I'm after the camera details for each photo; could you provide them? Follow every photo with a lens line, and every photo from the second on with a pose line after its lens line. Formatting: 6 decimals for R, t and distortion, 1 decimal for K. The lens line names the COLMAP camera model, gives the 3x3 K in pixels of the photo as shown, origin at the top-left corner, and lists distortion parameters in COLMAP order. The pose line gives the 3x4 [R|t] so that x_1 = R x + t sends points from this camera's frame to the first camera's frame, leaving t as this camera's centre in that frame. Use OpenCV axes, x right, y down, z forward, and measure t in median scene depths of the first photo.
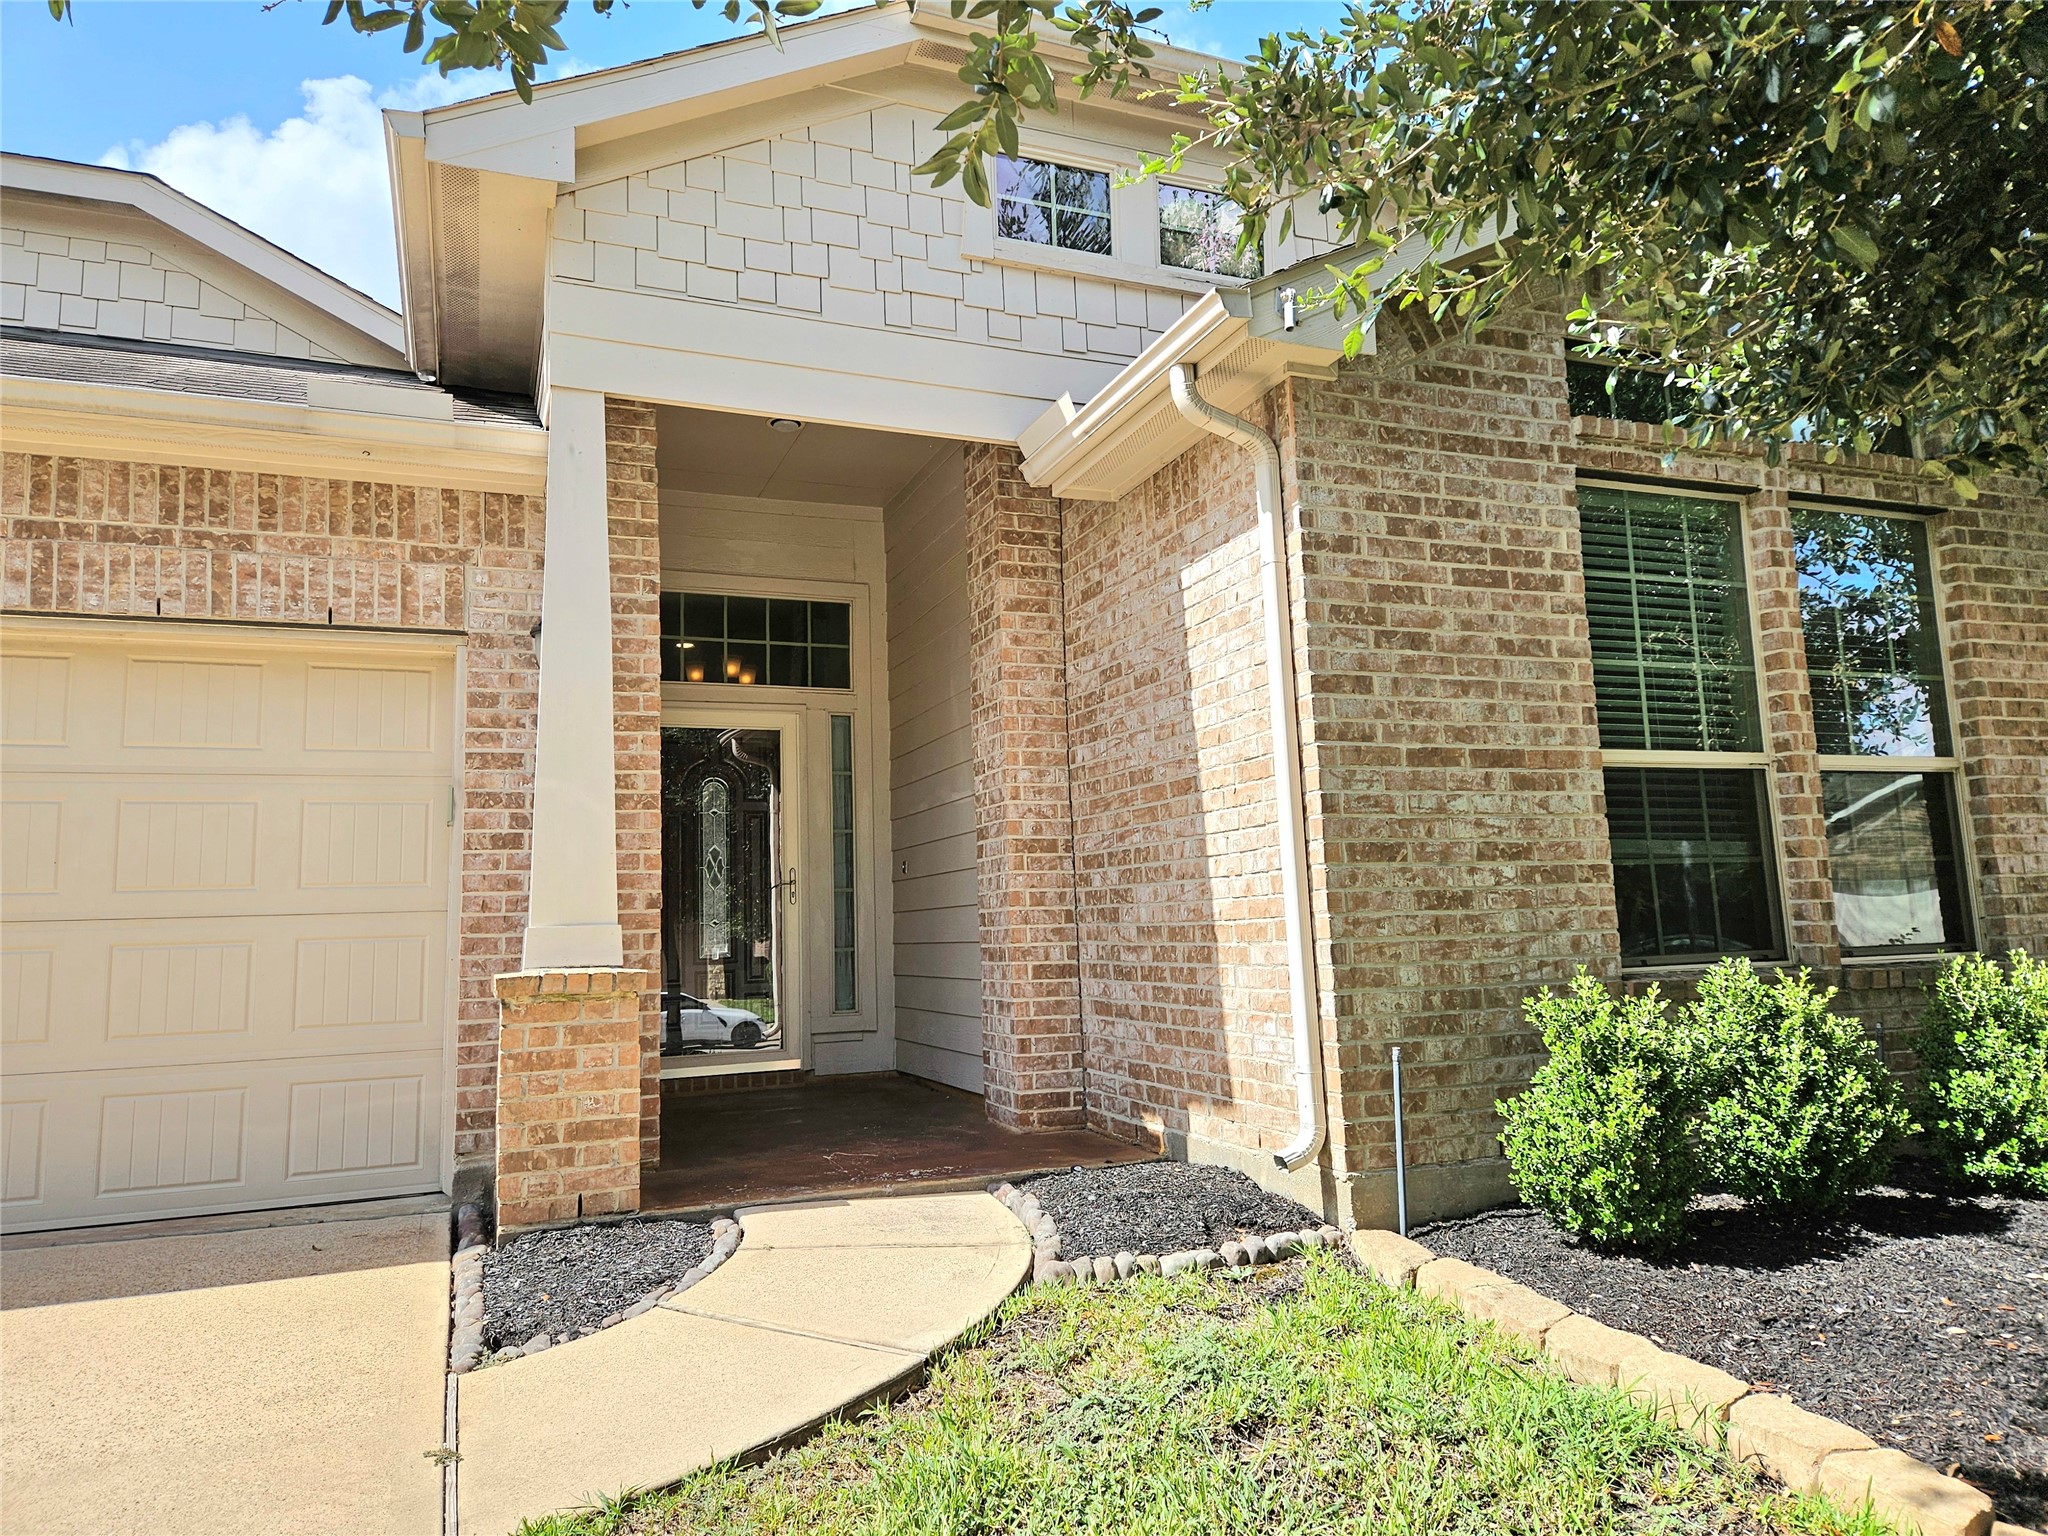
lens RADIAL K [[1386.3, 0, 1031.0], [0, 1386.3, 780.7], [0, 0, 1]] dist [0.060009, -0.052980]
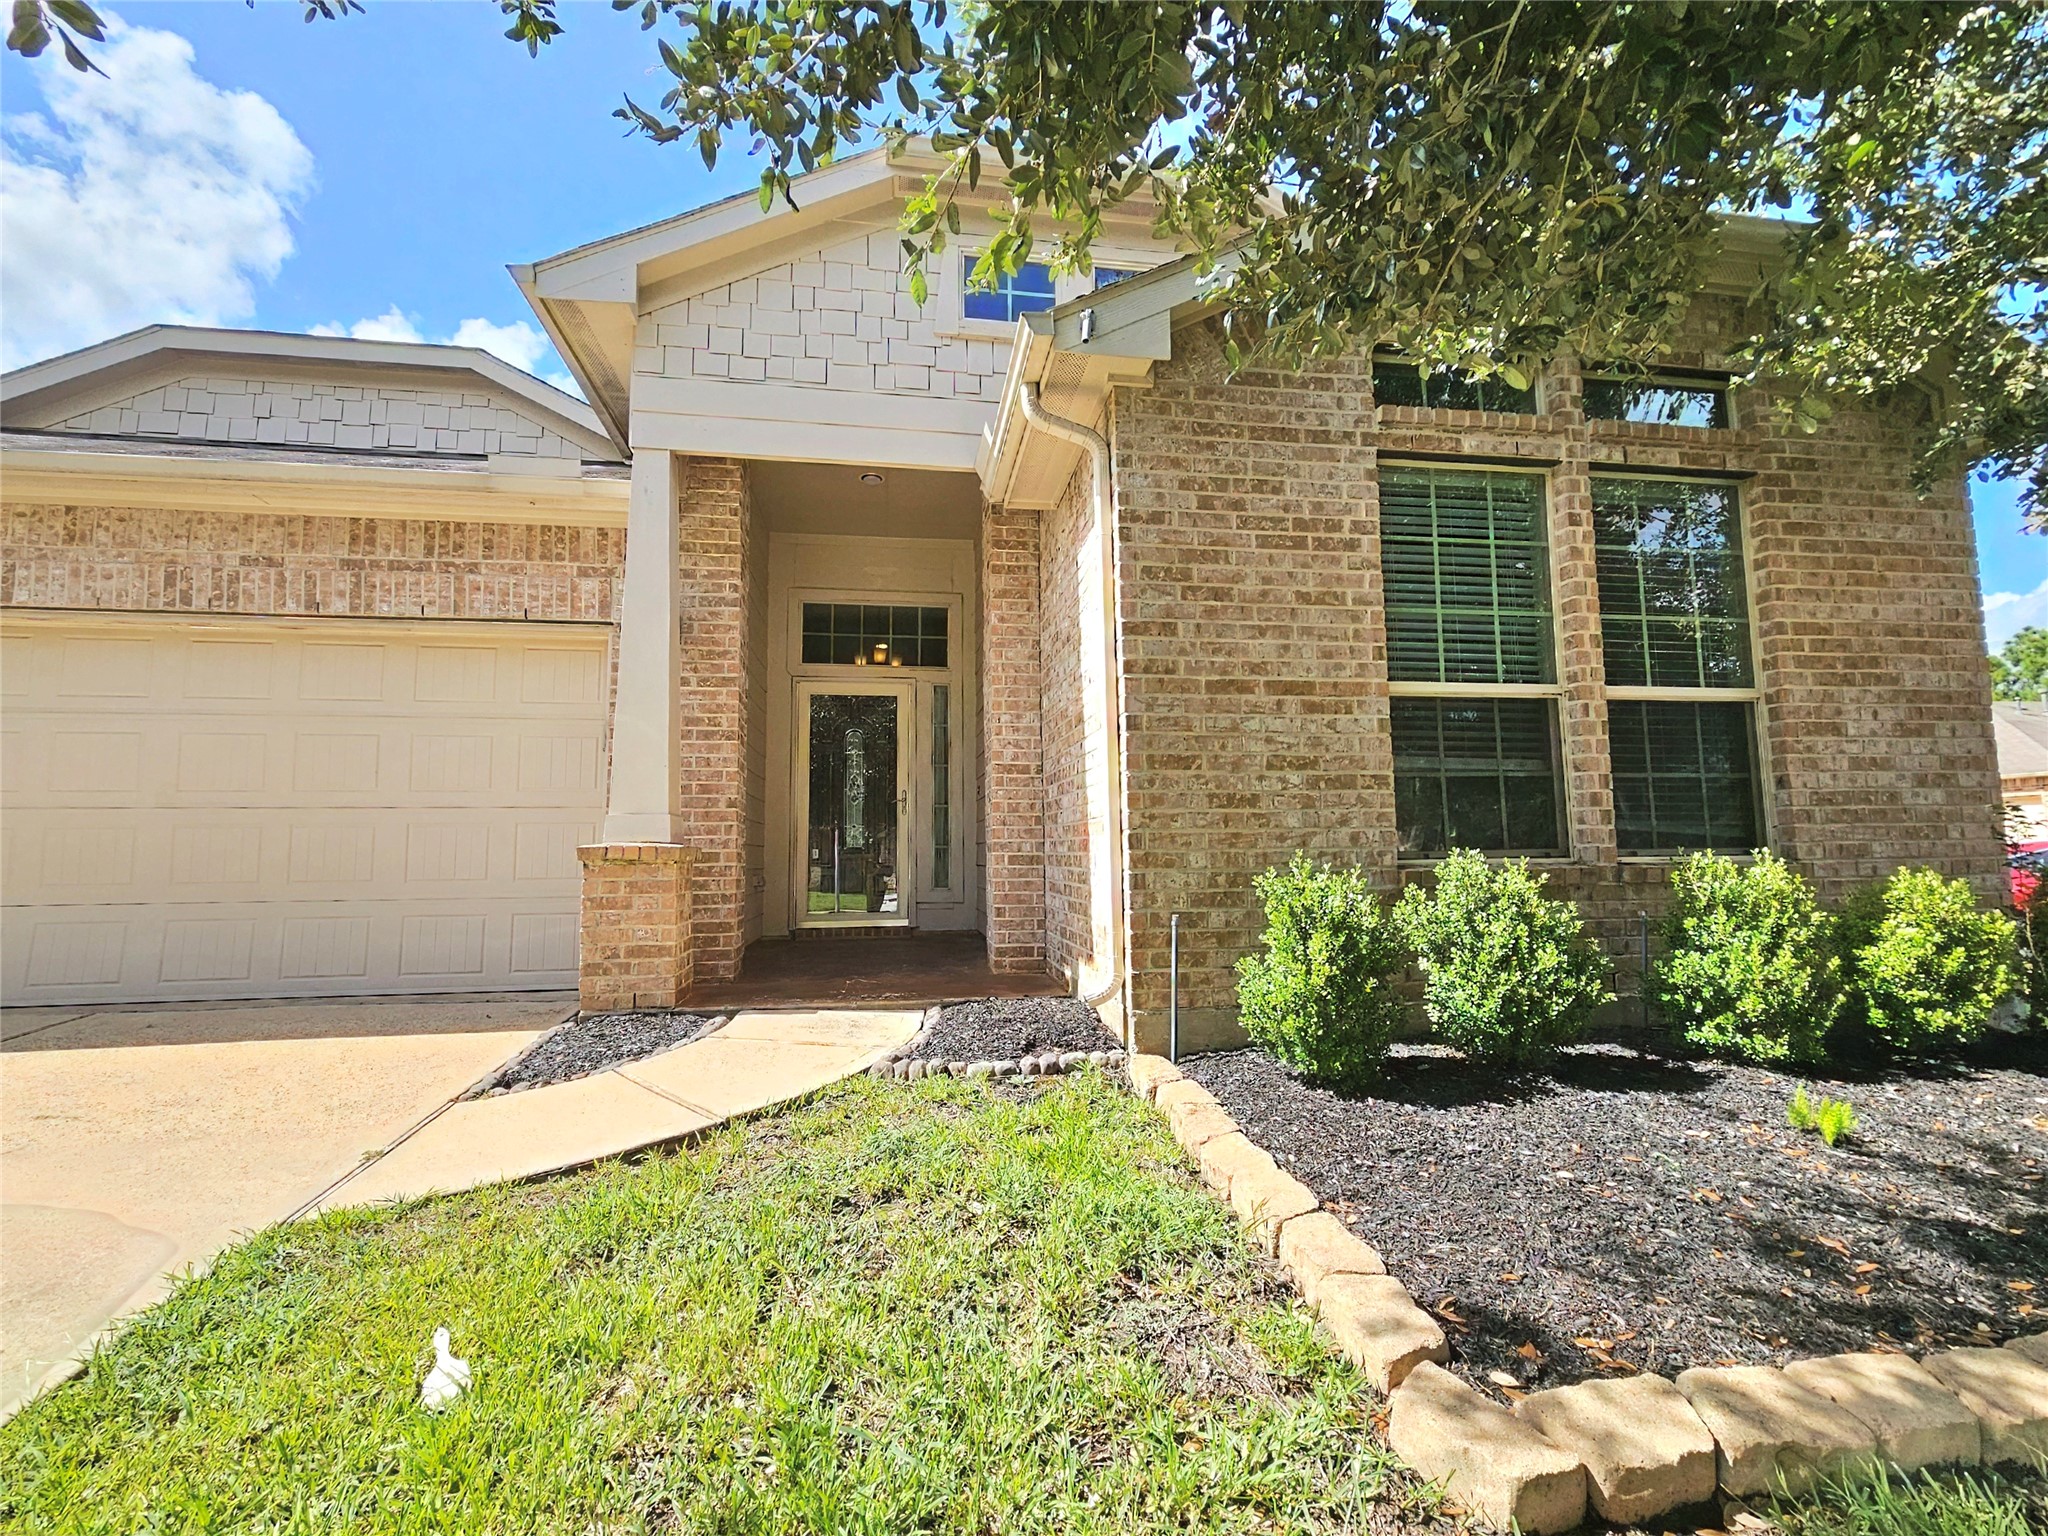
lens RADIAL K [[901.6, 0, 1066.6], [0, 901.6, 798.4], [0, 0, 1]] dist [-0.000050, -0.000133]
pose [[0.974240, 0.006438, -0.225421, 0.313726], [0.003948, 0.998952, 0.045596, 0.043405], [0.225479, -0.045311, 0.973194, 0.169274]]
